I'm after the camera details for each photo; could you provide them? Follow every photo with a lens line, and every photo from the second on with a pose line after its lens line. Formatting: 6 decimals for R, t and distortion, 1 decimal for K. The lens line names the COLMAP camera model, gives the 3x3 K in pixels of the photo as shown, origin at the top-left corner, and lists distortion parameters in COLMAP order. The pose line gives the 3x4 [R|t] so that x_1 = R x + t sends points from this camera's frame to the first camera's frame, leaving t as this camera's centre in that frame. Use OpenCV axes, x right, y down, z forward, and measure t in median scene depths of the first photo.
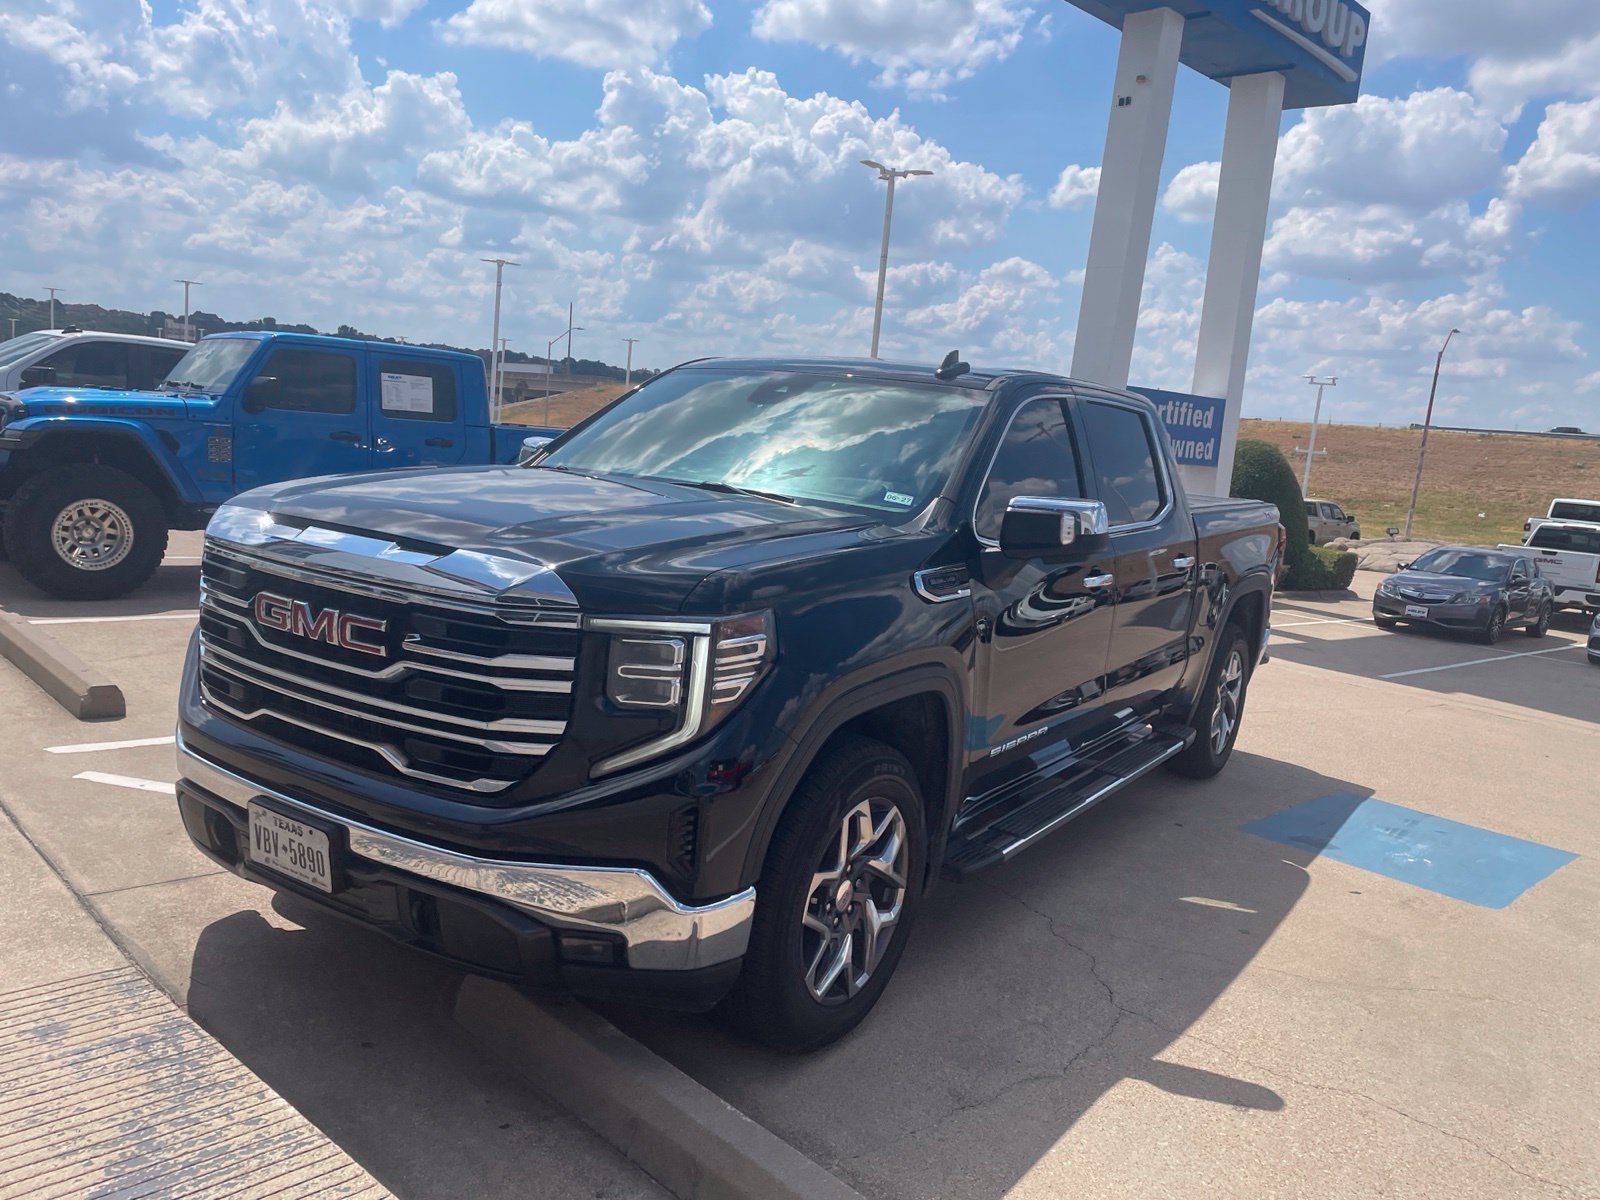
lens RADIAL K [[1214.2, 0, 787.0], [0, 1214.2, 618.7], [0, 0, 1]] dist [0.095815, -0.122581]
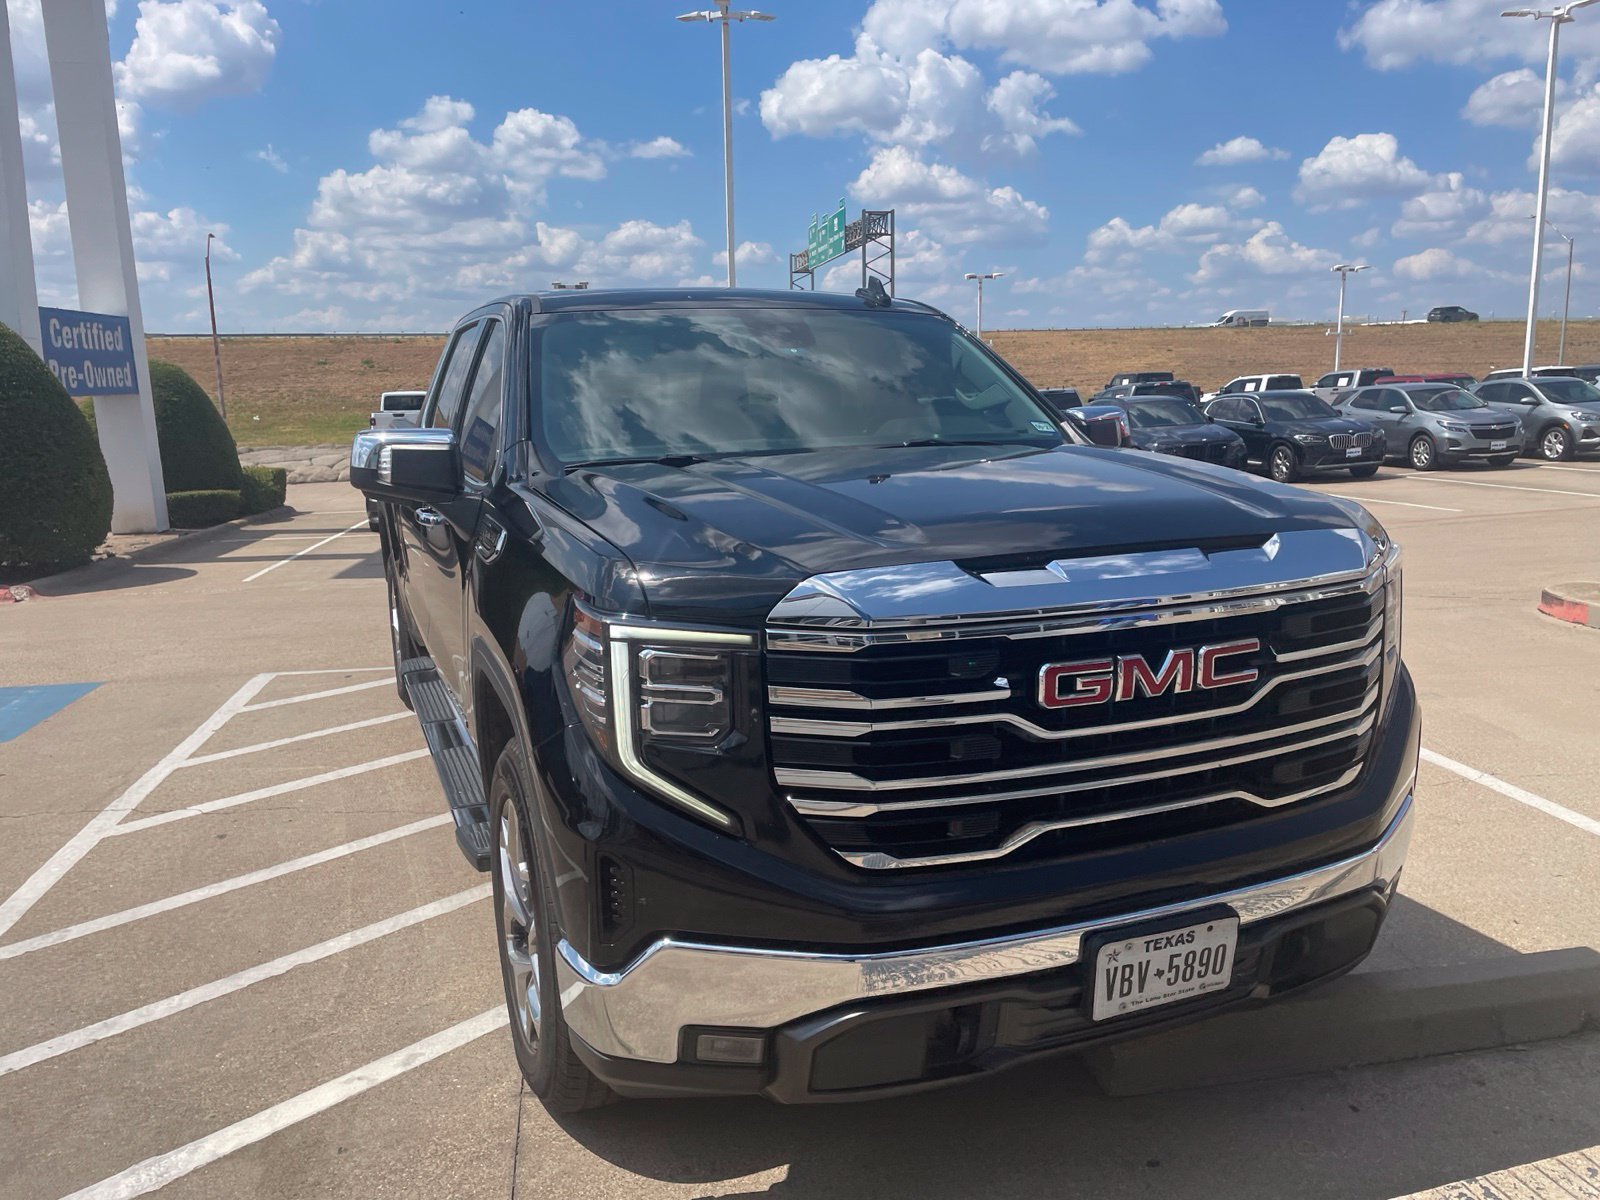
lens RADIAL K [[1221.1, 0, 798.5], [0, 1221.1, 631.8], [0, 0, 1]] dist [0.095450, -0.118824]
pose [[0.557251, -0.263451, 0.787442, -0.069987], [0.199154, 0.963057, 0.181270, -0.012964], [-0.806107, 0.055809, 0.589132, 0.046606]]
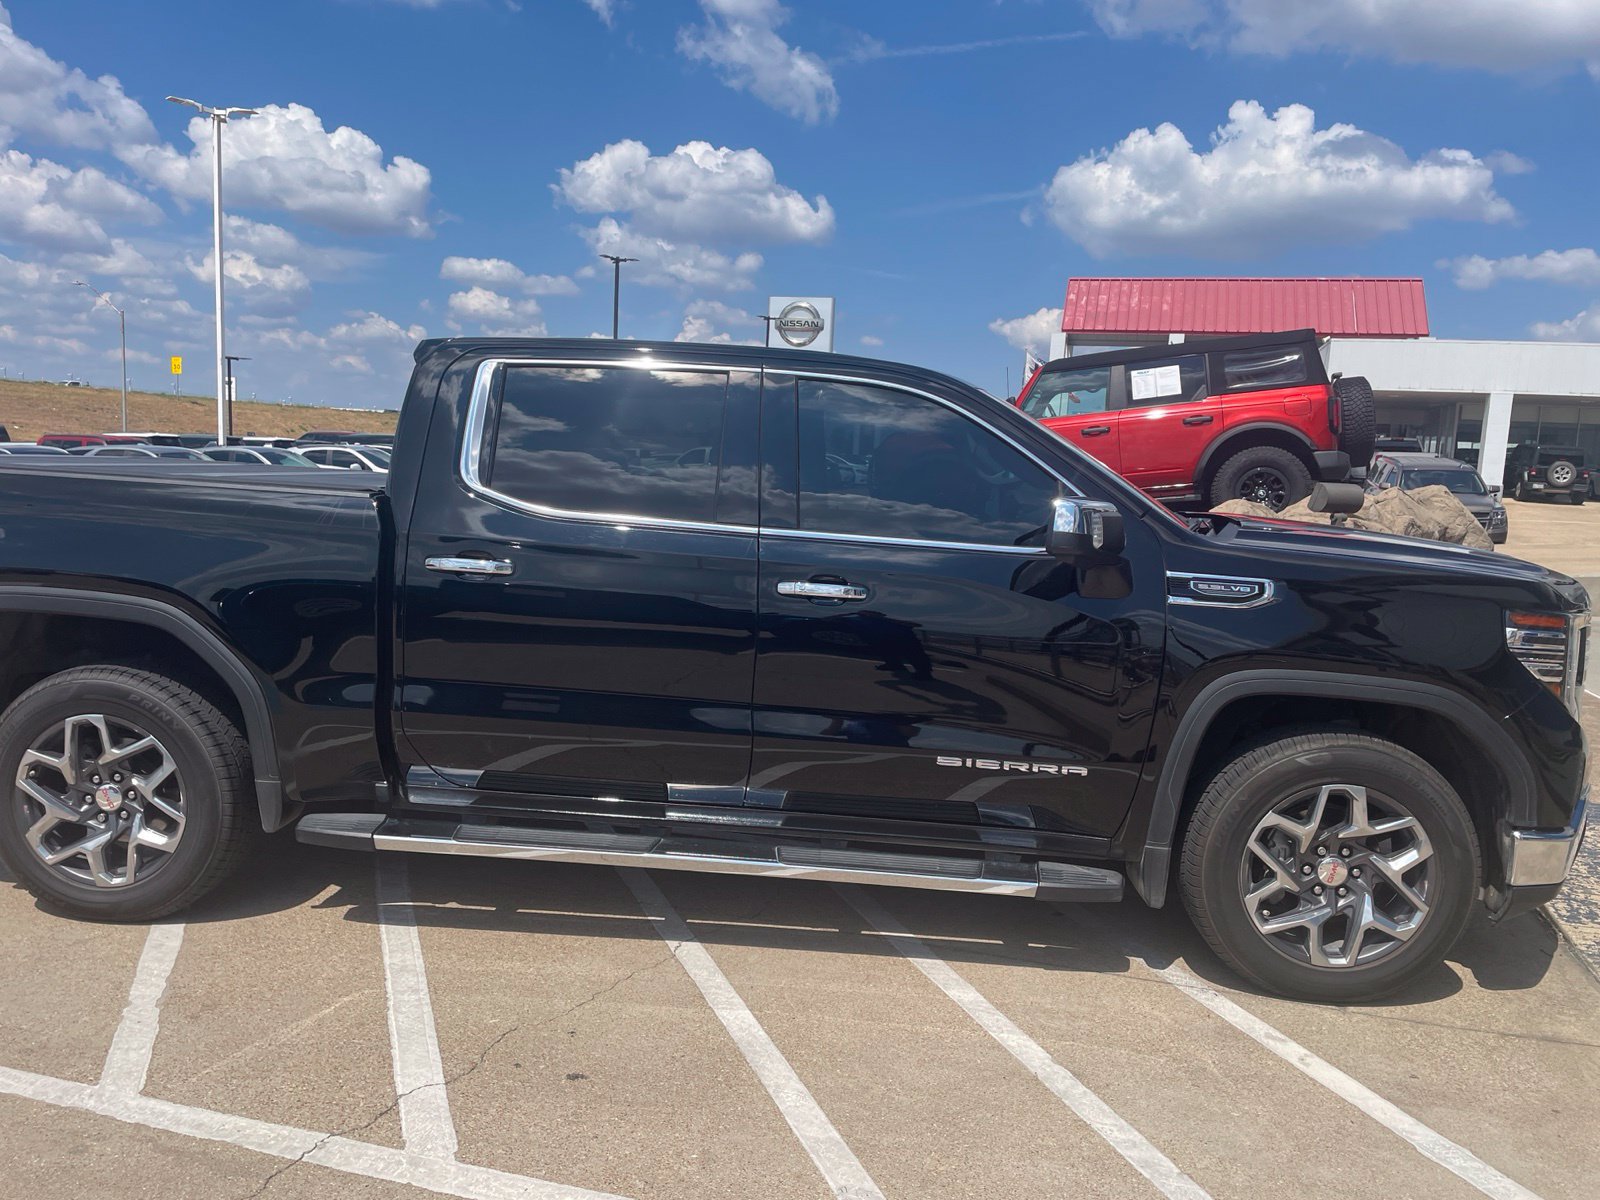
lens RADIAL K [[1221.1, 0, 798.5], [0, 1221.1, 631.8], [0, 0, 1]] dist [0.095450, -0.118824]
pose [[-0.495242, -0.229014, 0.838027, -0.079432], [0.046877, 0.956179, 0.289005, -0.030846], [-0.867490, 0.182411, -0.462804, 0.160420]]
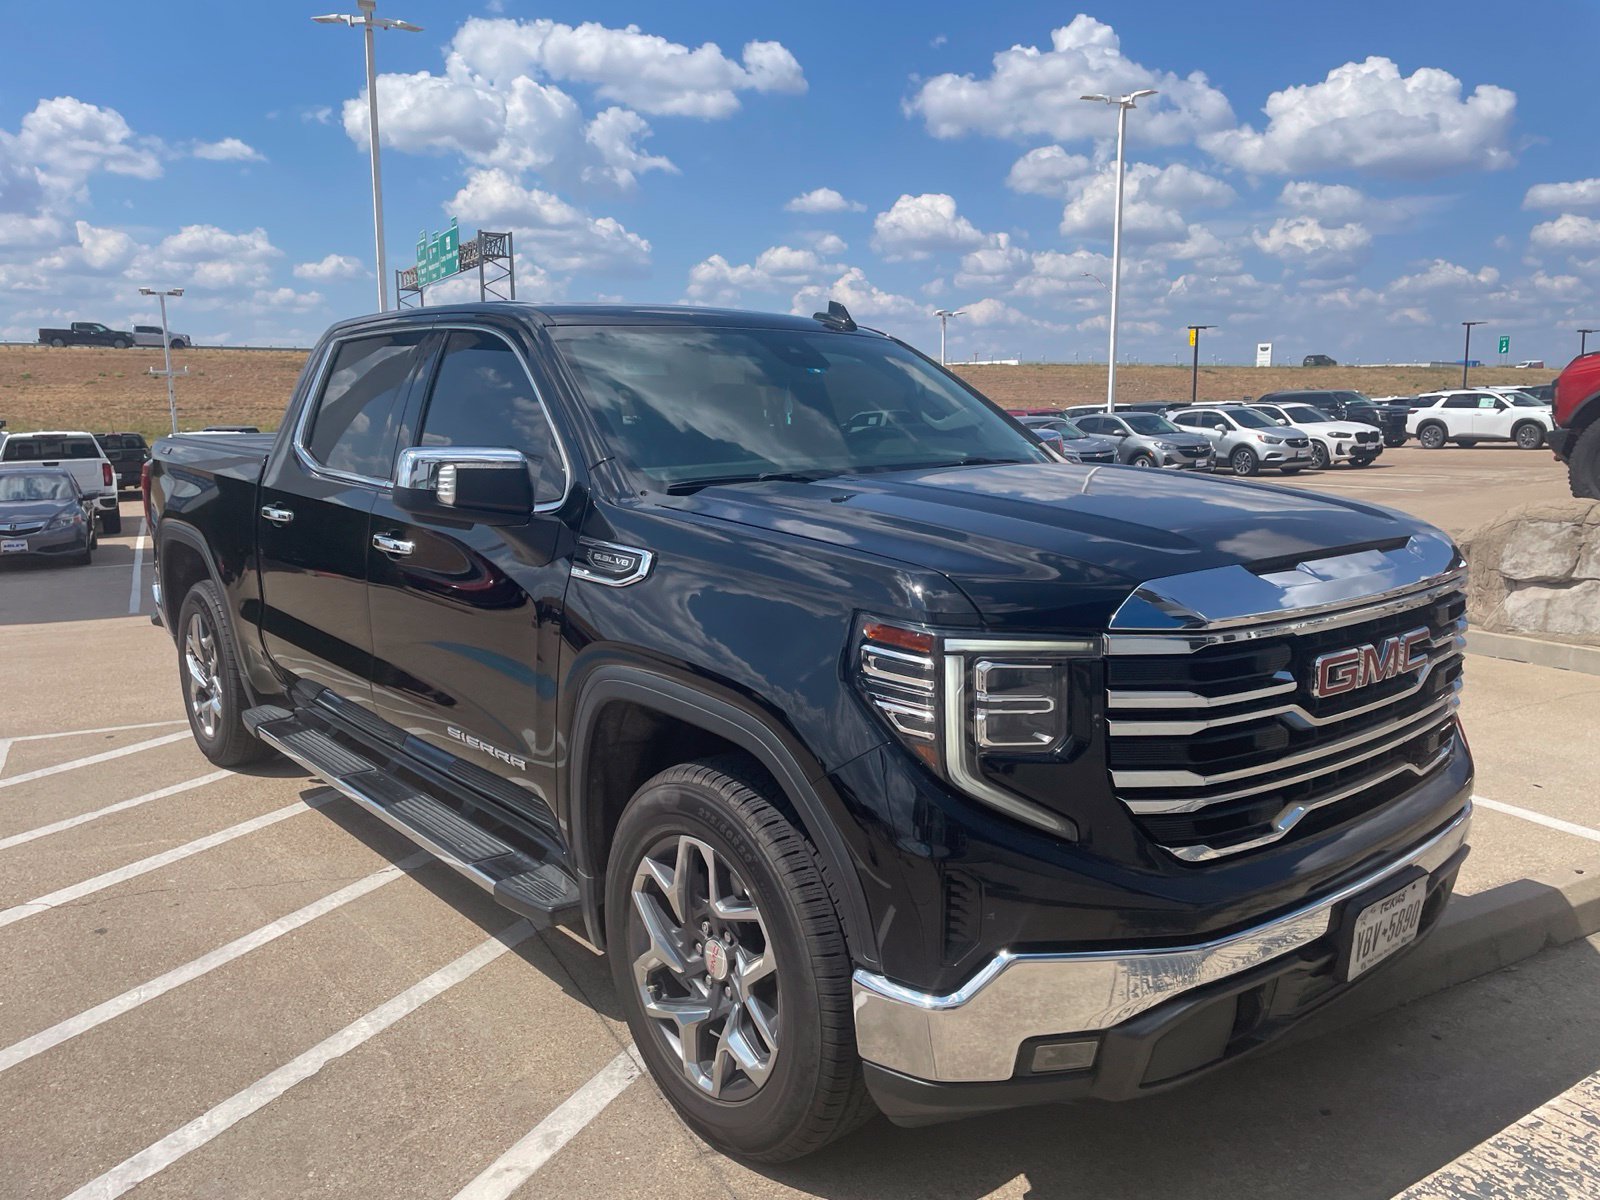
lens RADIAL K [[1226.9, 0, 812.4], [0, 1226.9, 600.9], [0, 0, 1]] dist [0.090691, -0.116922]
pose [[0.267944, -0.242098, 0.932521, -0.081693], [0.179642, 0.963493, 0.198521, -0.017764], [-0.946538, 0.114328, 0.301653, 0.070626]]
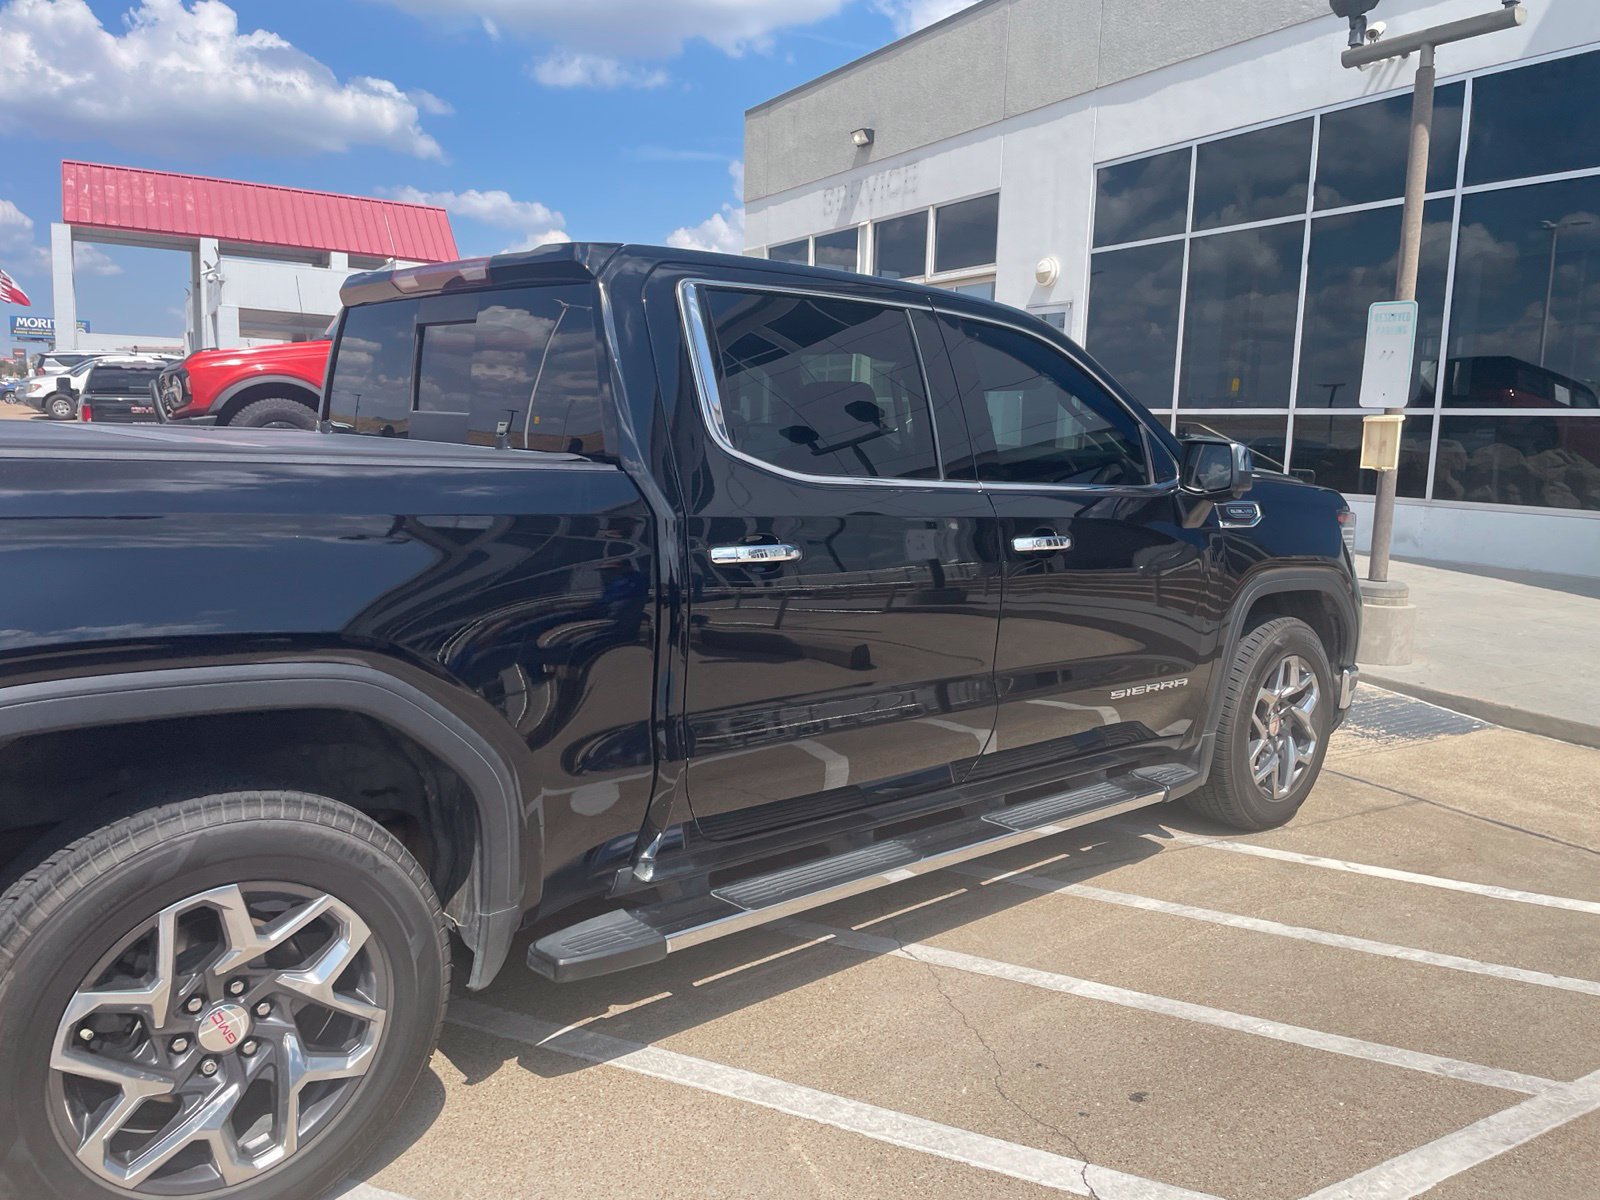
lens RADIAL K [[1216.7, 0, 818.6], [0, 1216.7, 595.1], [0, 0, 1]] dist [0.093323, -0.115138]
pose [[-0.964080, -0.156727, 0.214444, -0.015256], [-0.085177, 0.947144, 0.309294, -0.030178], [-0.251584, 0.279918, -0.926472, 0.198967]]
